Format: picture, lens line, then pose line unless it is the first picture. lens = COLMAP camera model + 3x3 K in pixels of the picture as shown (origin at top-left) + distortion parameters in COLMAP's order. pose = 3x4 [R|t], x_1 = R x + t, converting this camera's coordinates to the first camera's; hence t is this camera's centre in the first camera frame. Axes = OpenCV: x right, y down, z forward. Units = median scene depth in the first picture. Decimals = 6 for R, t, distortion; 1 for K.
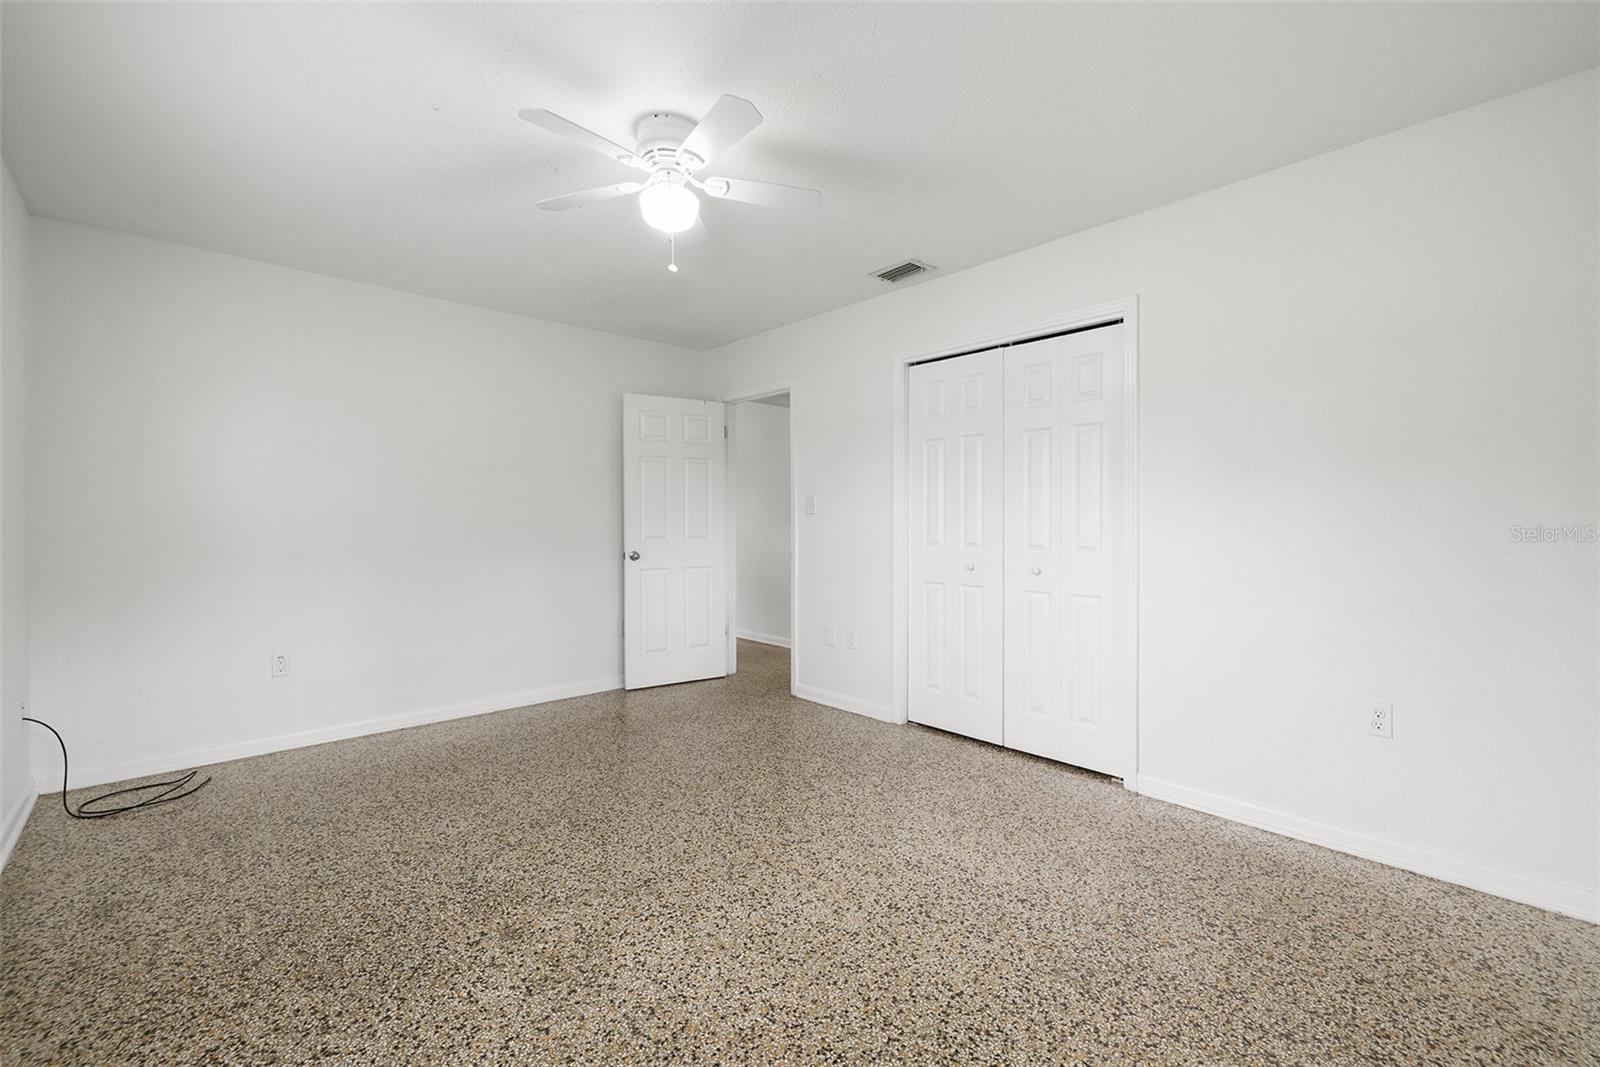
lens RADIAL K [[675.0, 0, 796.0], [0, 675.0, 532.0], [0, 0, 1]] dist [-0.001309, 0.001697]
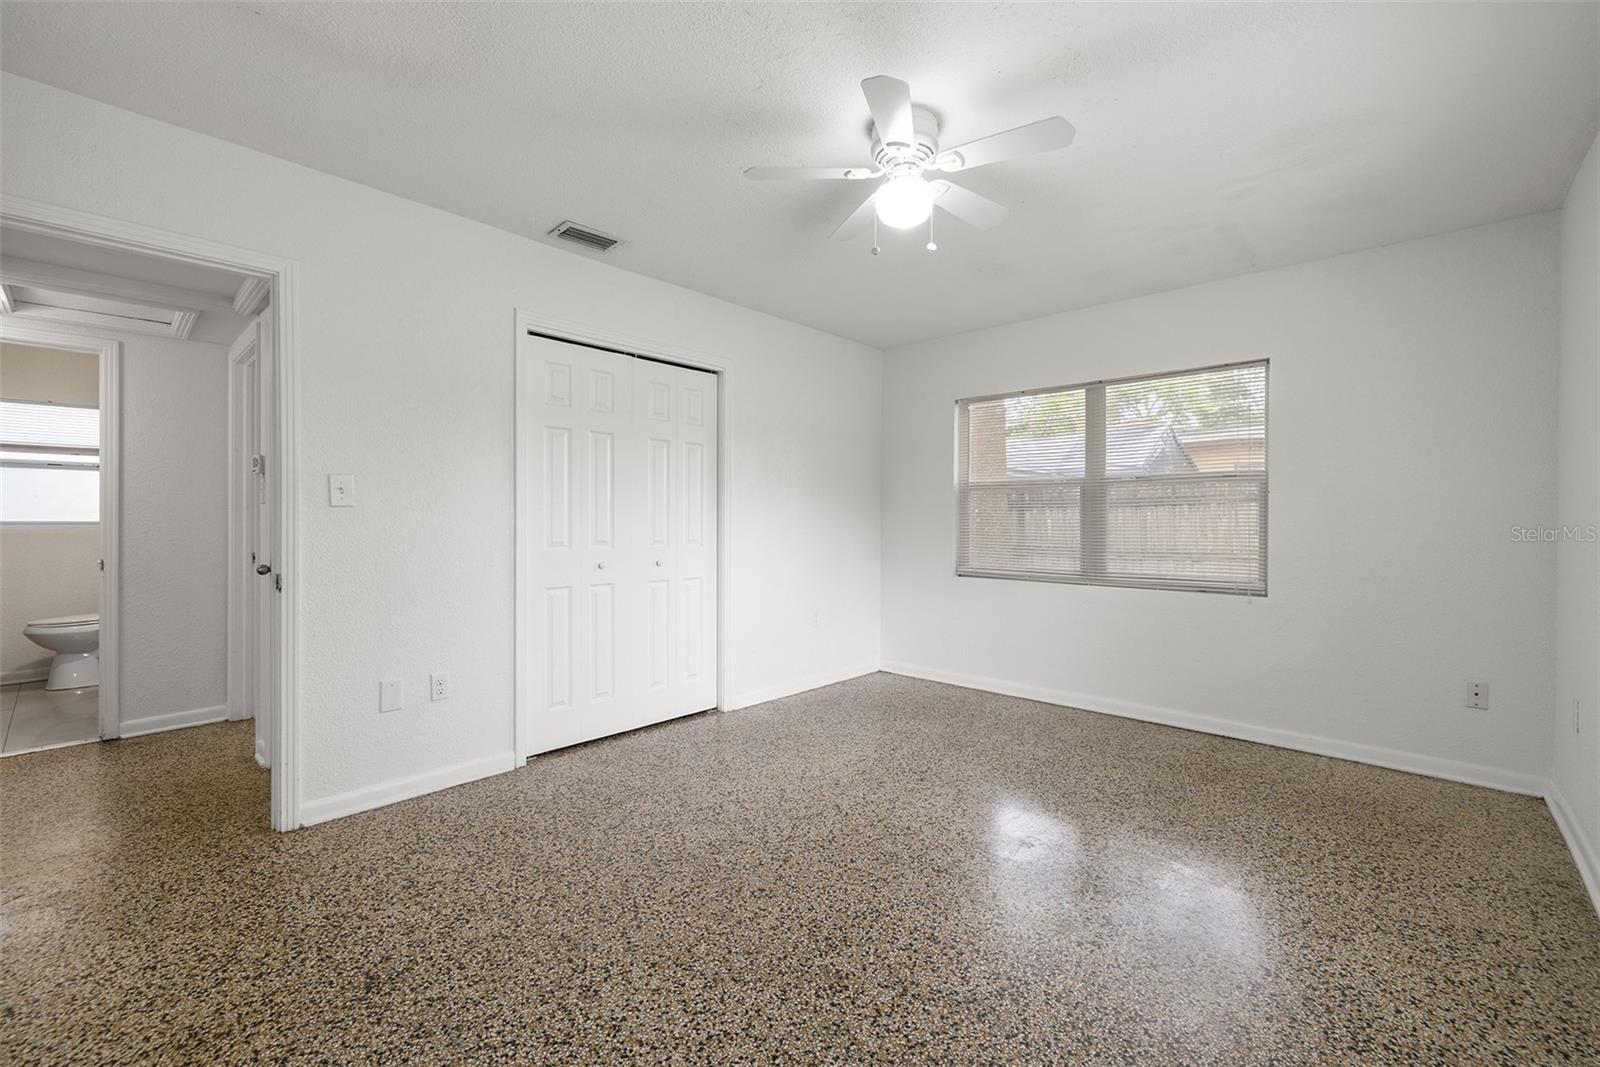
lens RADIAL K [[675.0, 0, 794.2], [0, 675.0, 533.8], [0, 0, 1]] dist [-0.001309, 0.001697]
pose [[-0.078665, -0.018710, 0.996726, -1.085749], [0.013334, 0.999715, 0.019818, -0.015277], [-0.996812, 0.014849, -0.078393, 1.154829]]
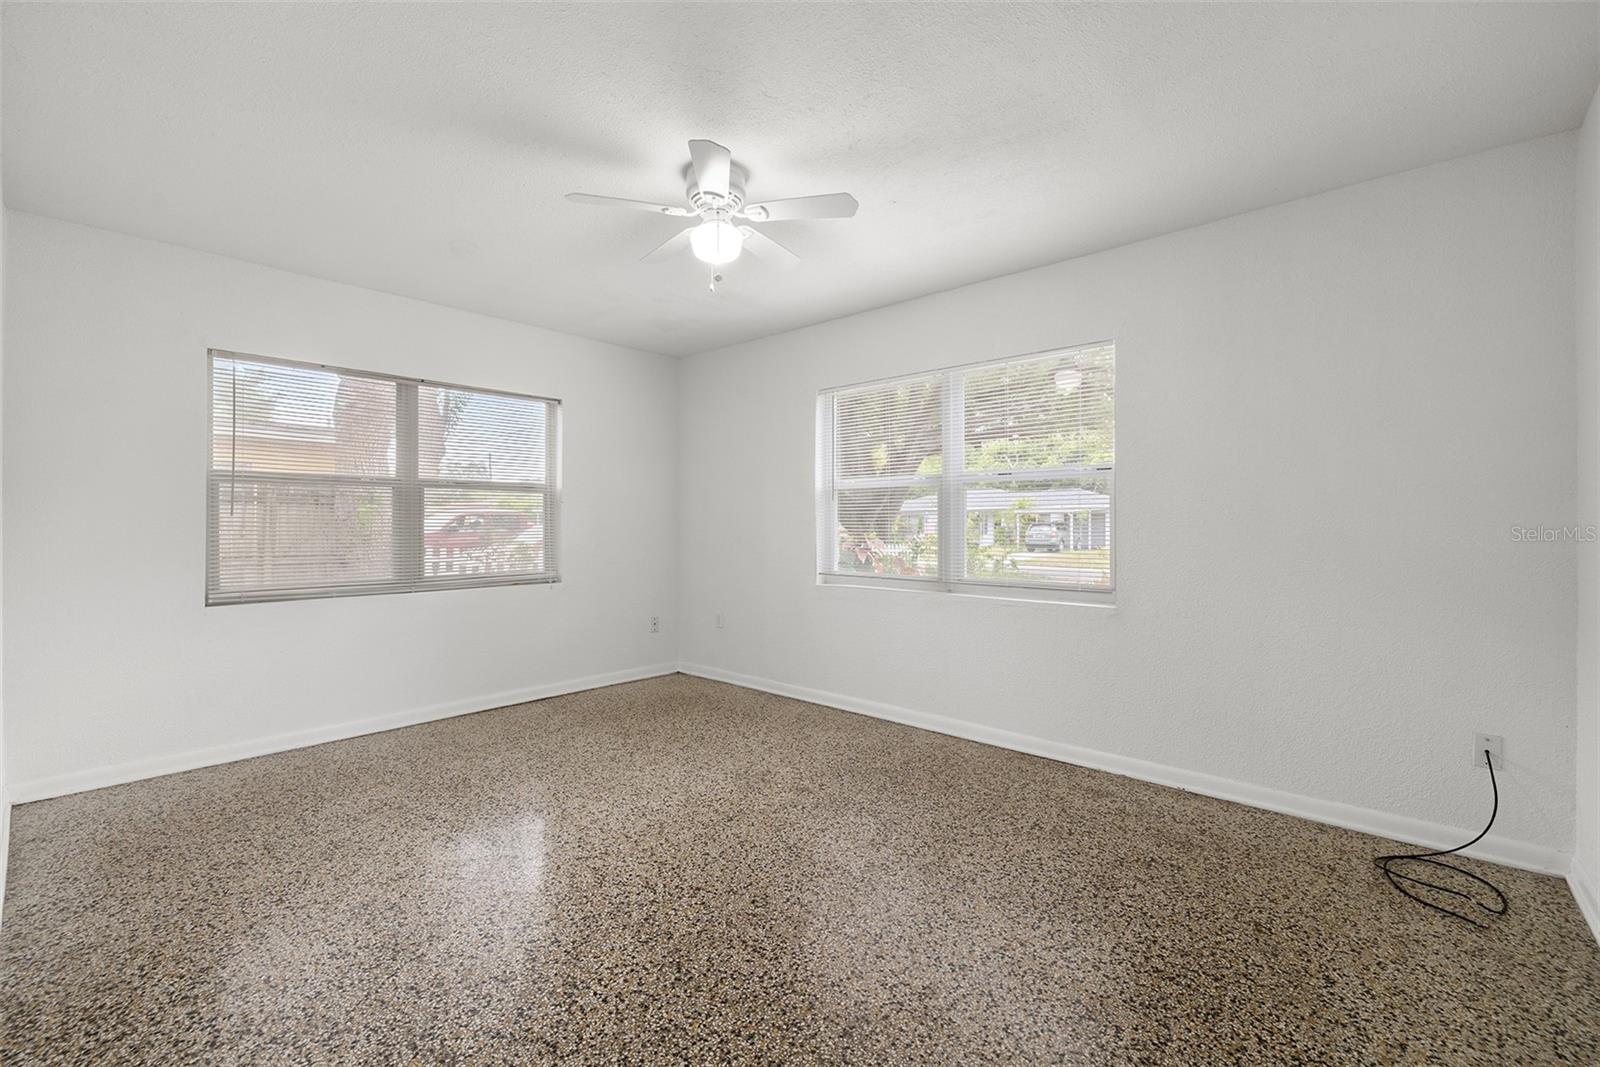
lens RADIAL K [[675.0, 0, 796.6], [0, 675.0, 524.4], [0, 0, 1]] dist [-0.001309, 0.001697]
pose [[-0.995051, -0.000331, -0.099369, -0.195042], [-0.002078, 0.999845, 0.017480, -0.034493], [0.099348, 0.017600, -0.994897, 1.984111]]
